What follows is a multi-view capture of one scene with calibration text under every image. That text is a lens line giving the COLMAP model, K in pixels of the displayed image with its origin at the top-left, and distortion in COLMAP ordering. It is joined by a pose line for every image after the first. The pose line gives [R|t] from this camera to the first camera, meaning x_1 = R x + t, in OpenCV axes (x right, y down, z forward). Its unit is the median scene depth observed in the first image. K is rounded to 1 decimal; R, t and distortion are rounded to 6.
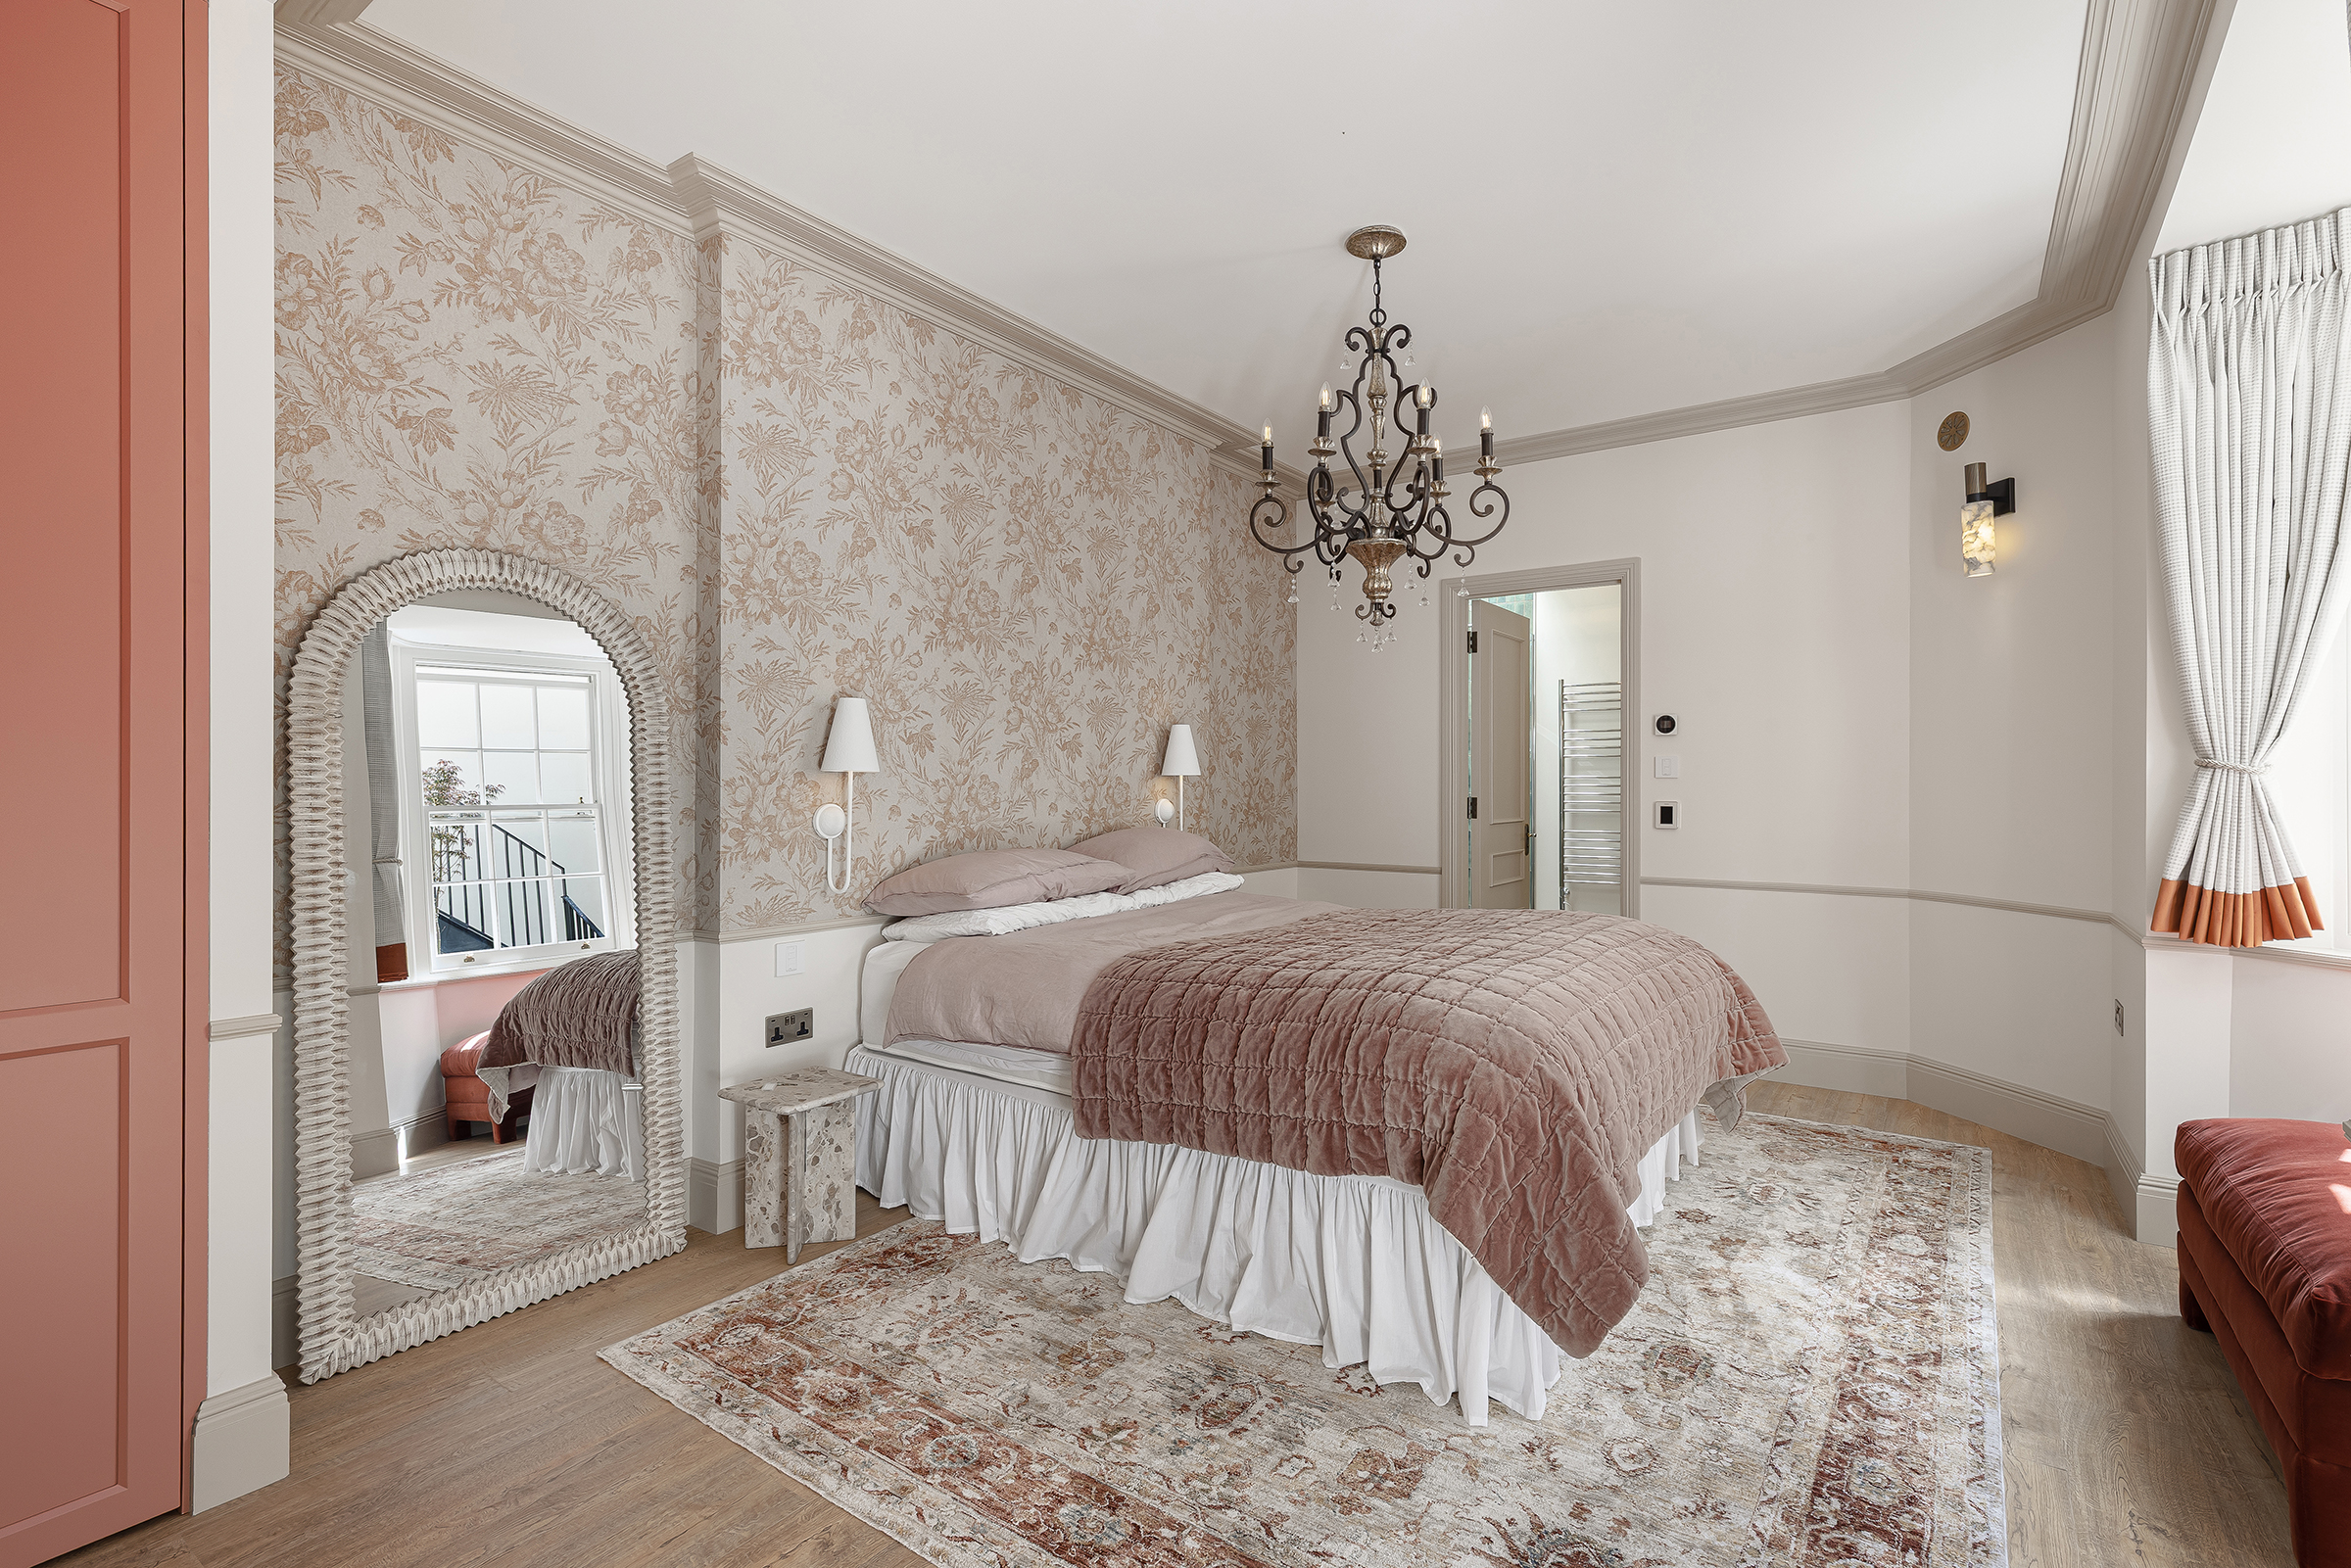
lens RADIAL K [[1110.4, 0, 1146.8], [0, 1110.4, 790.4], [0, 0, 1]] dist [0.004707, -0.000340]
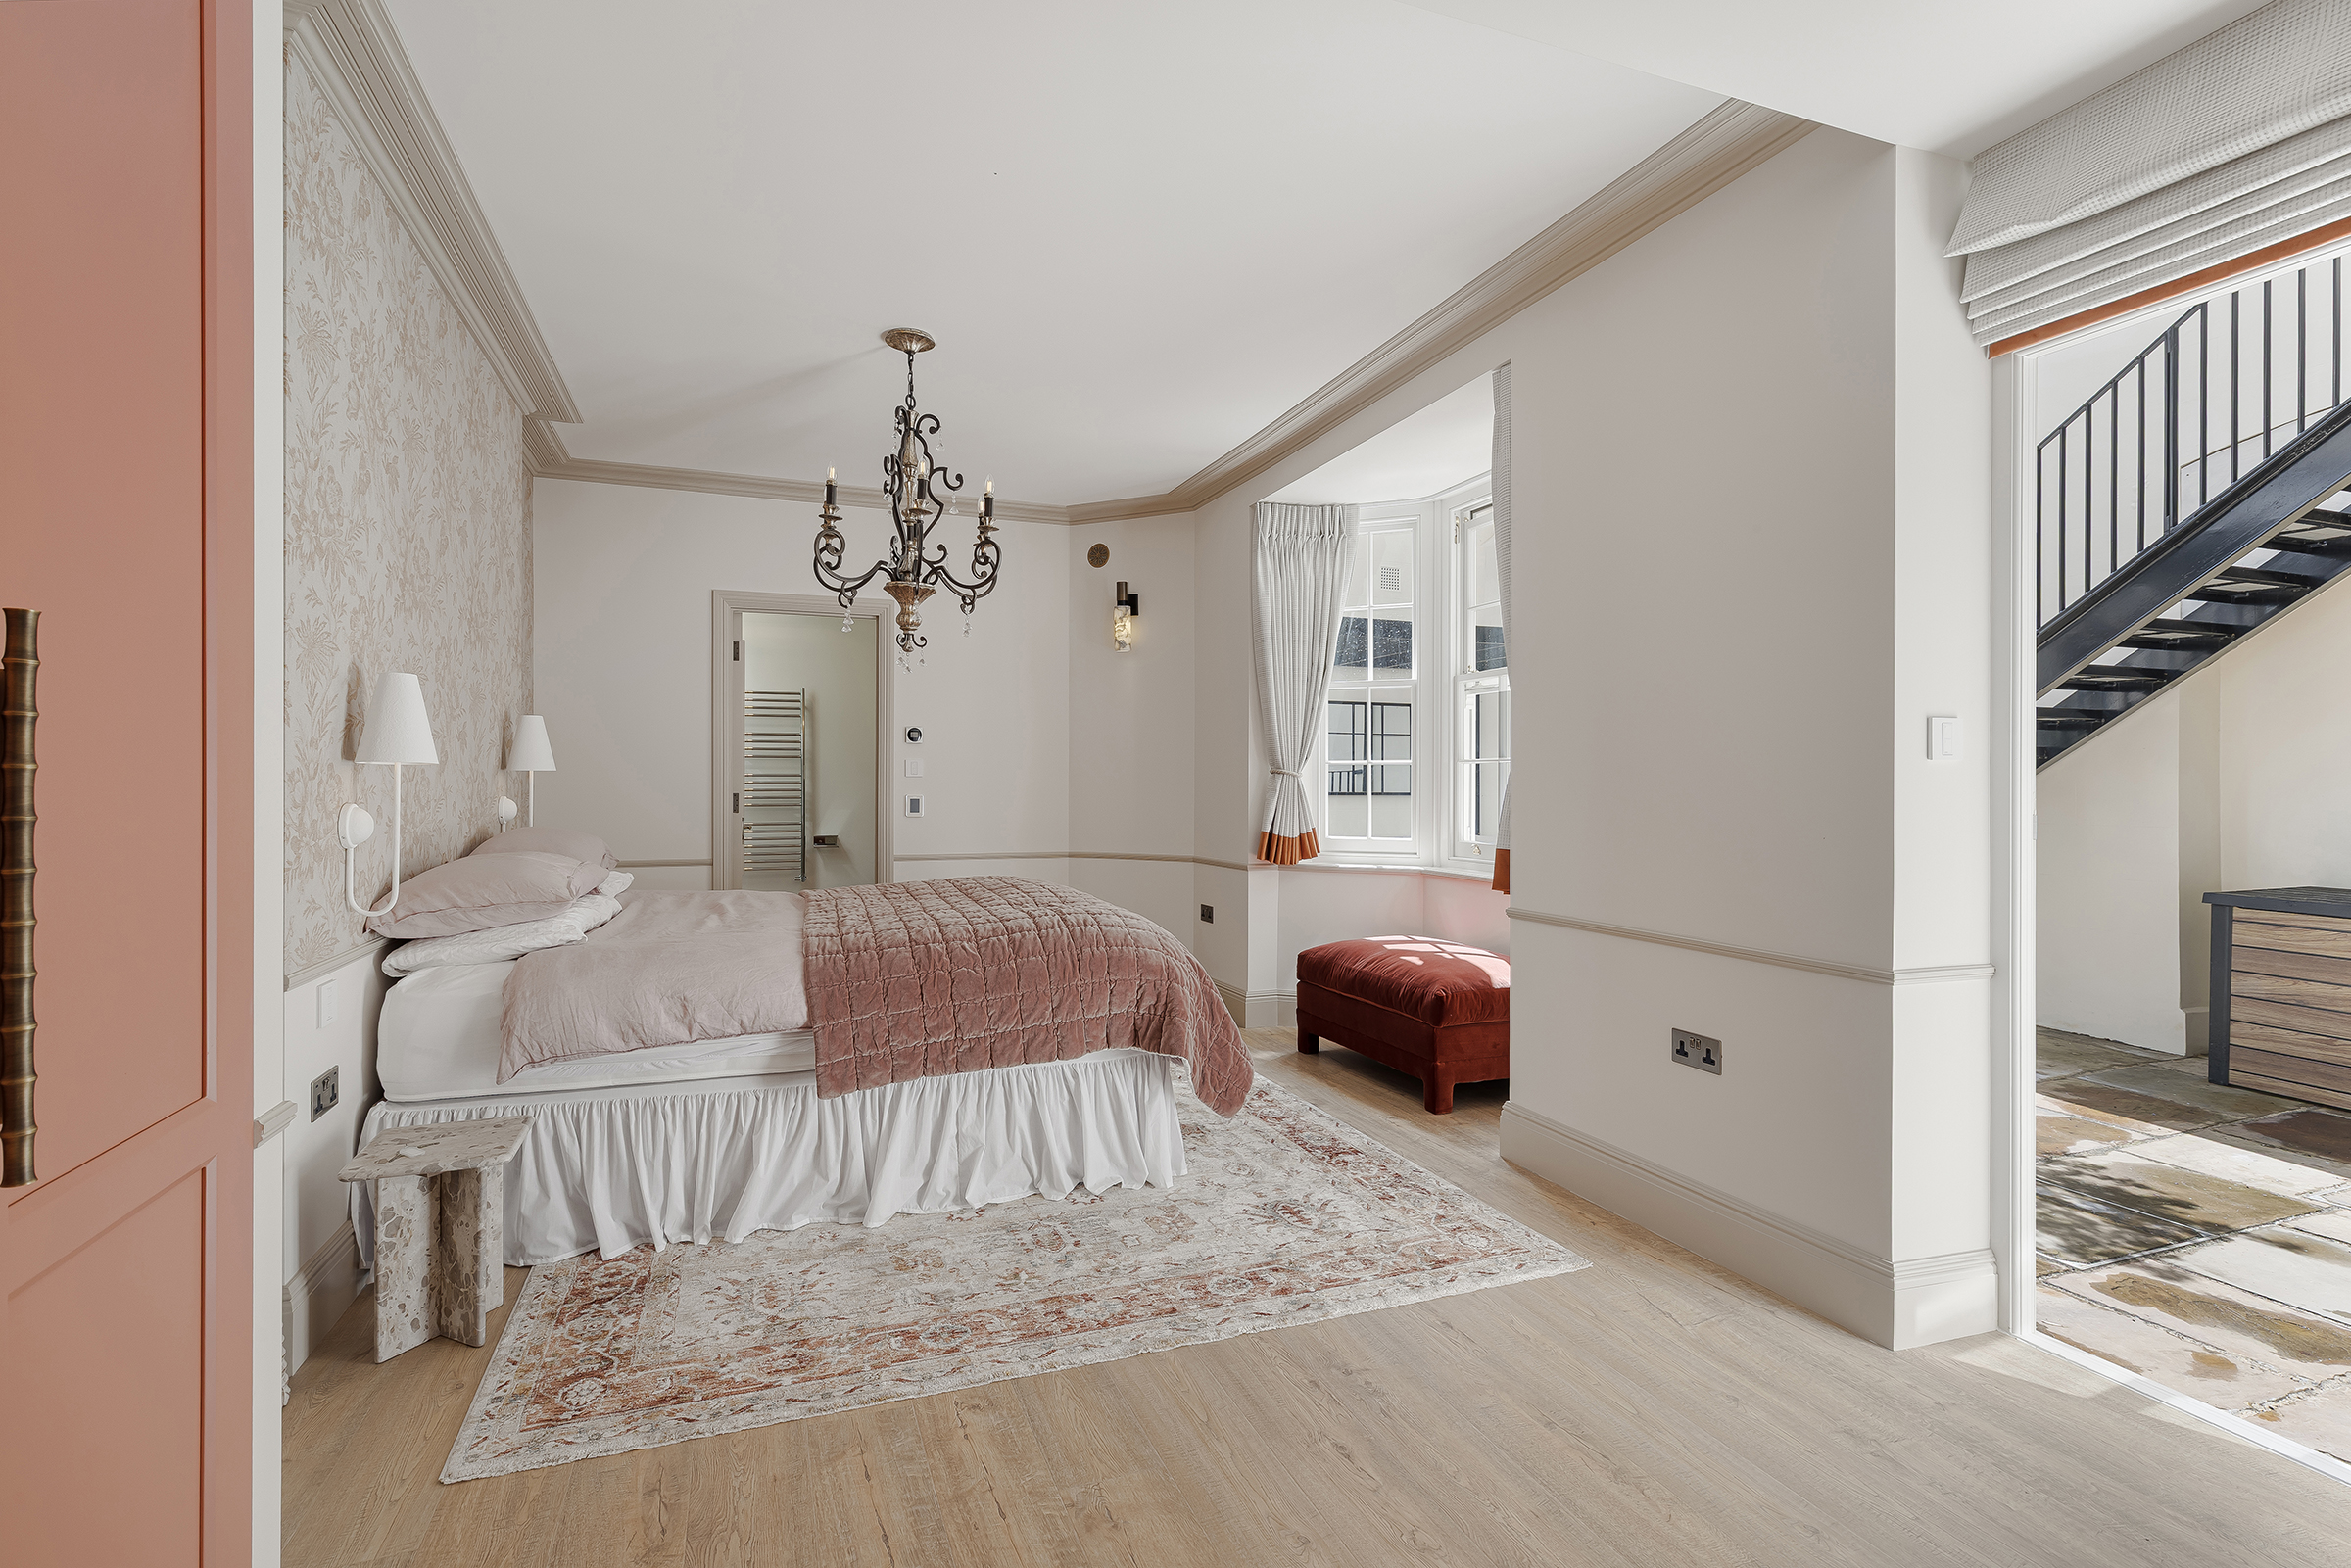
lens RADIAL K [[1110.4, 0, 1146.8], [0, 1110.4, 790.4], [0, 0, 1]] dist [0.004707, -0.000340]
pose [[0.558960, -0.004452, 0.829183, -0.789121], [0.003259, 0.999990, 0.003172, 0.002368], [-0.829188, 0.000929, 0.558969, 0.112225]]
